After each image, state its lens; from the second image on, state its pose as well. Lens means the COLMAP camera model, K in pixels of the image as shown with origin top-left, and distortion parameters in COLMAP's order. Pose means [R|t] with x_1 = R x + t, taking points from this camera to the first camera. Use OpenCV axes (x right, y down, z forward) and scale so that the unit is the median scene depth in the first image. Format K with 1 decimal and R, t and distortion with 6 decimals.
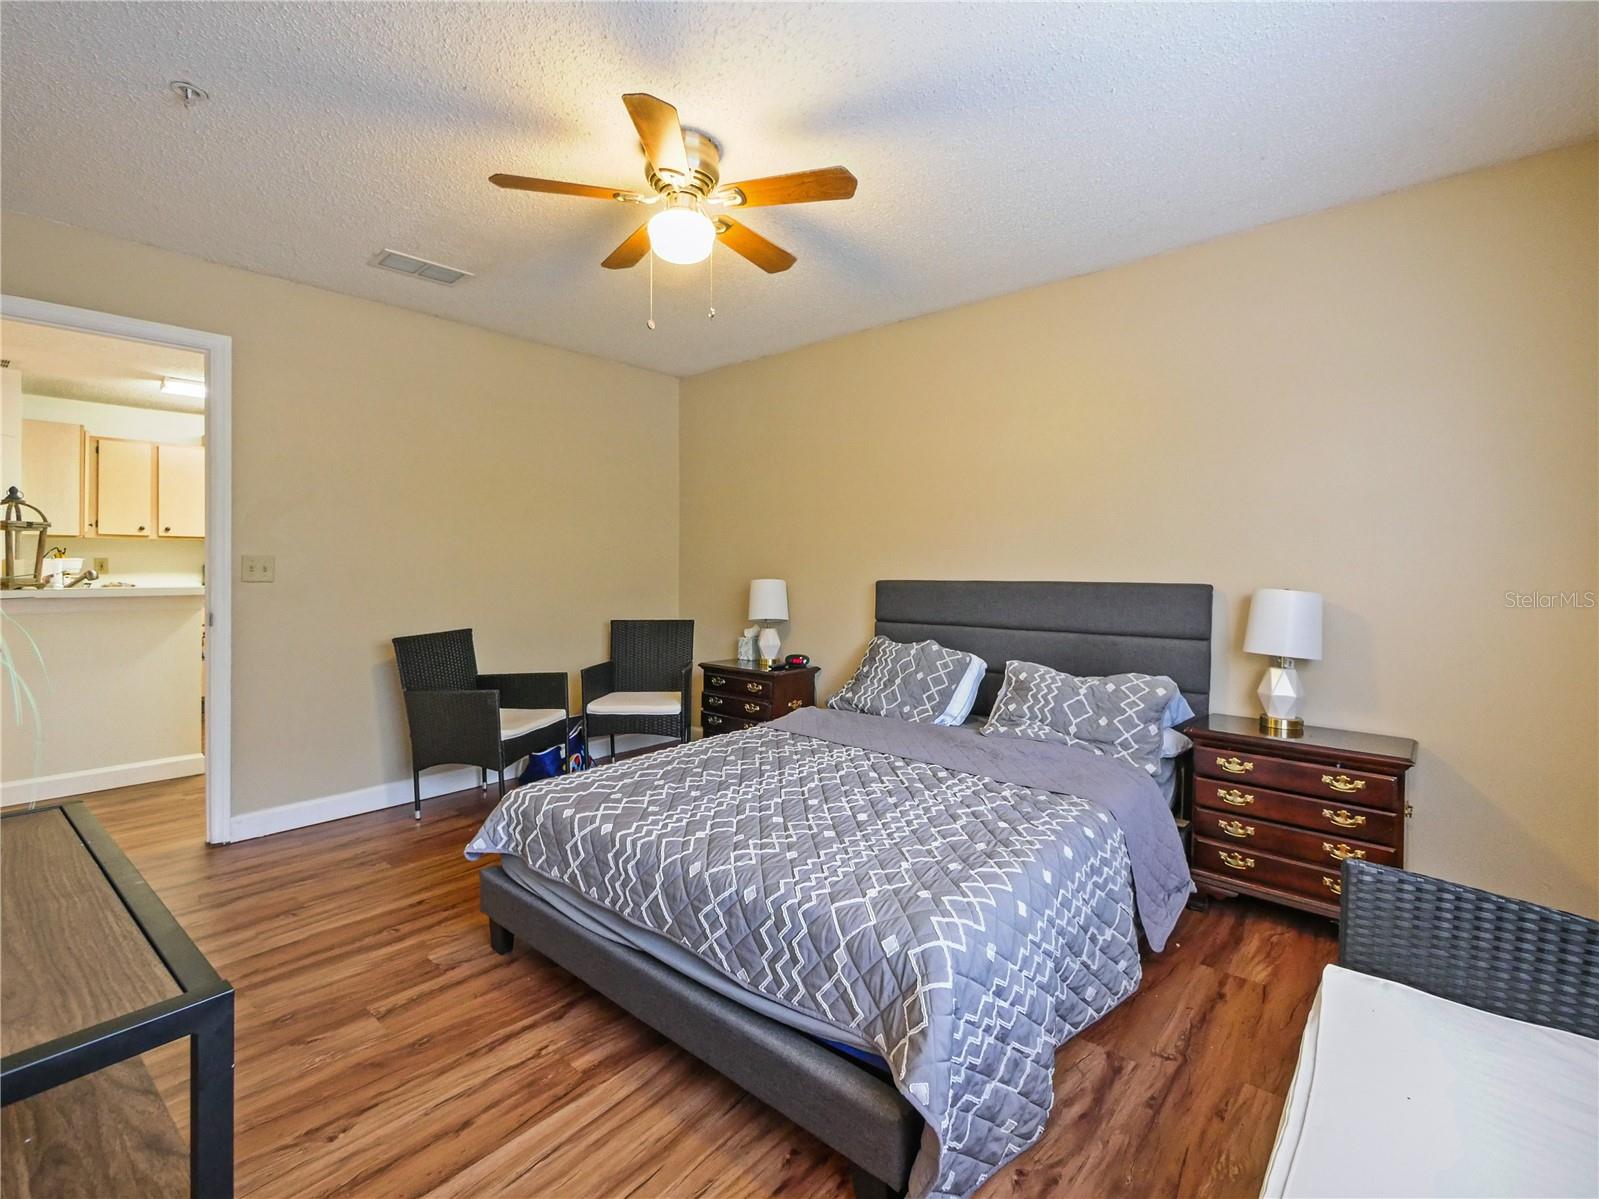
lens RADIAL K [[693.1, 0, 775.7], [0, 693.1, 567.2], [0, 0, 1]] dist [-0.002478, -0.000693]
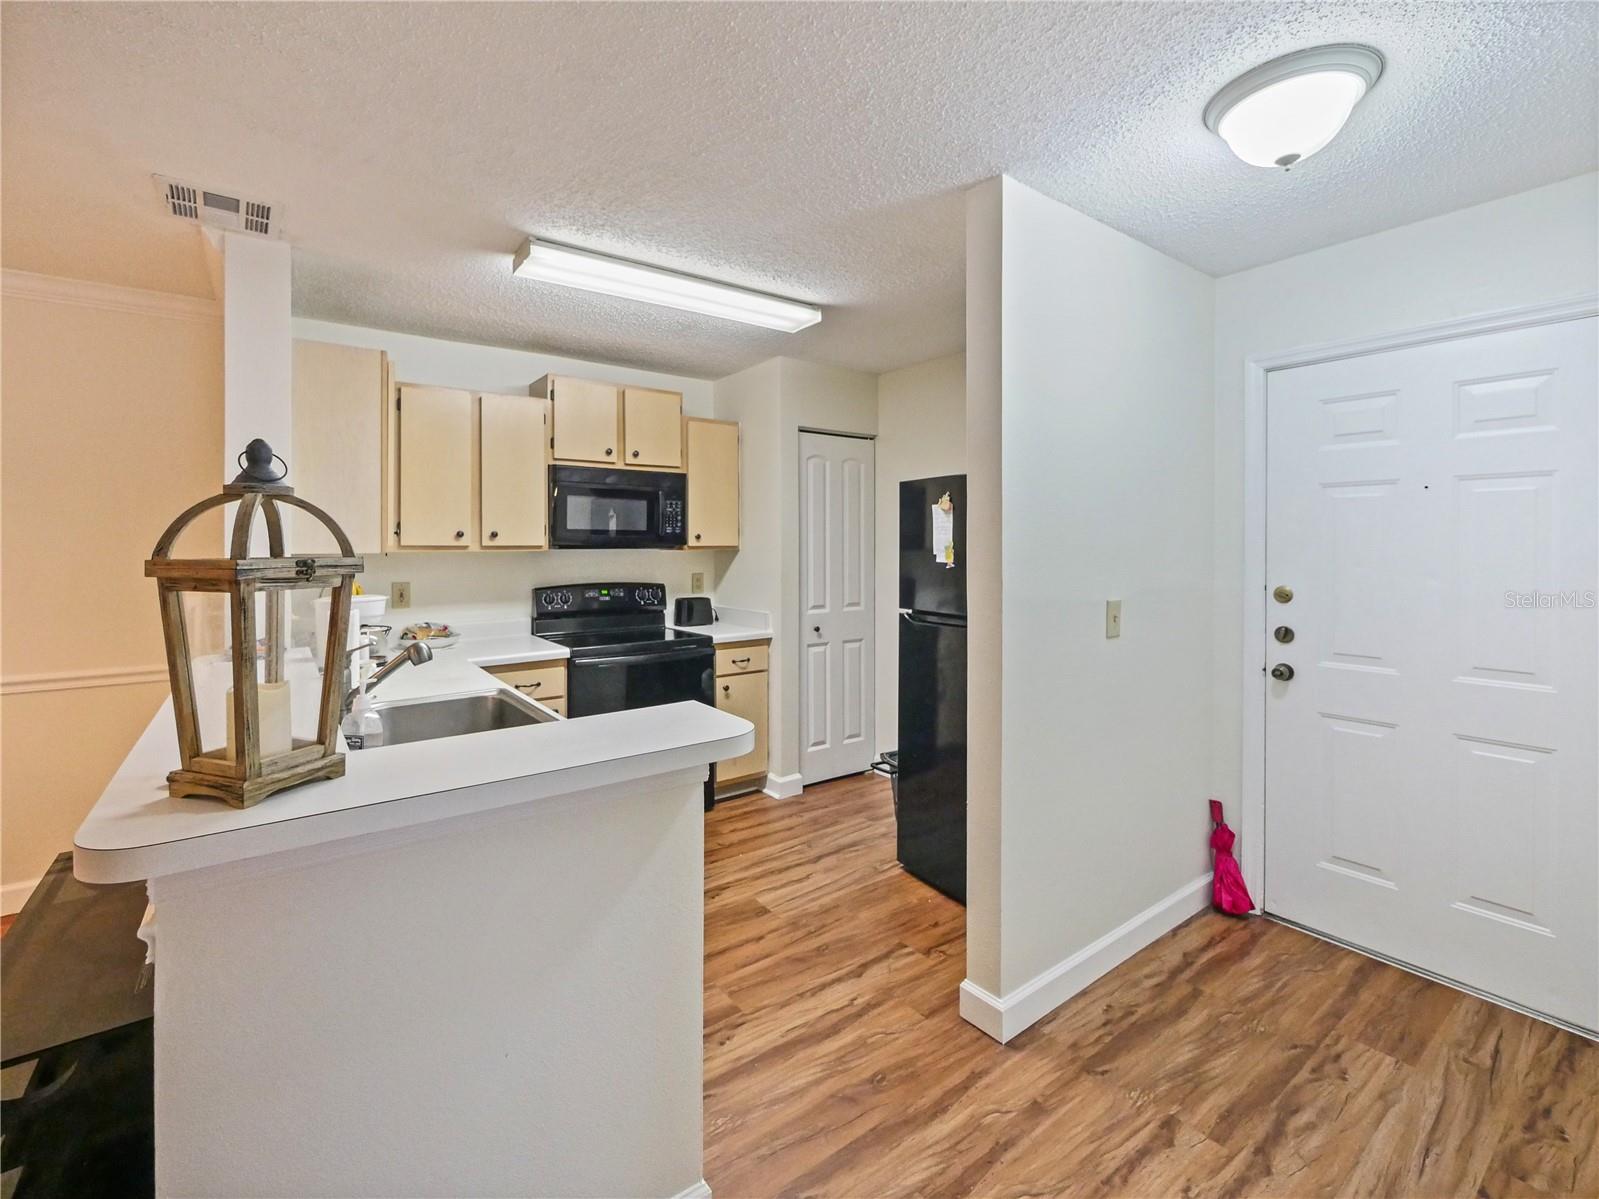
lens RADIAL K [[693.1, 0, 789.4], [0, 693.1, 545.5], [0, 0, 1]] dist [-0.002478, -0.000693]
pose [[0.977526, -0.005855, -0.210733, -0.595580], [0.005436, 0.999982, -0.002569, -0.050691], [0.210745, 0.001366, 0.977540, 0.550856]]
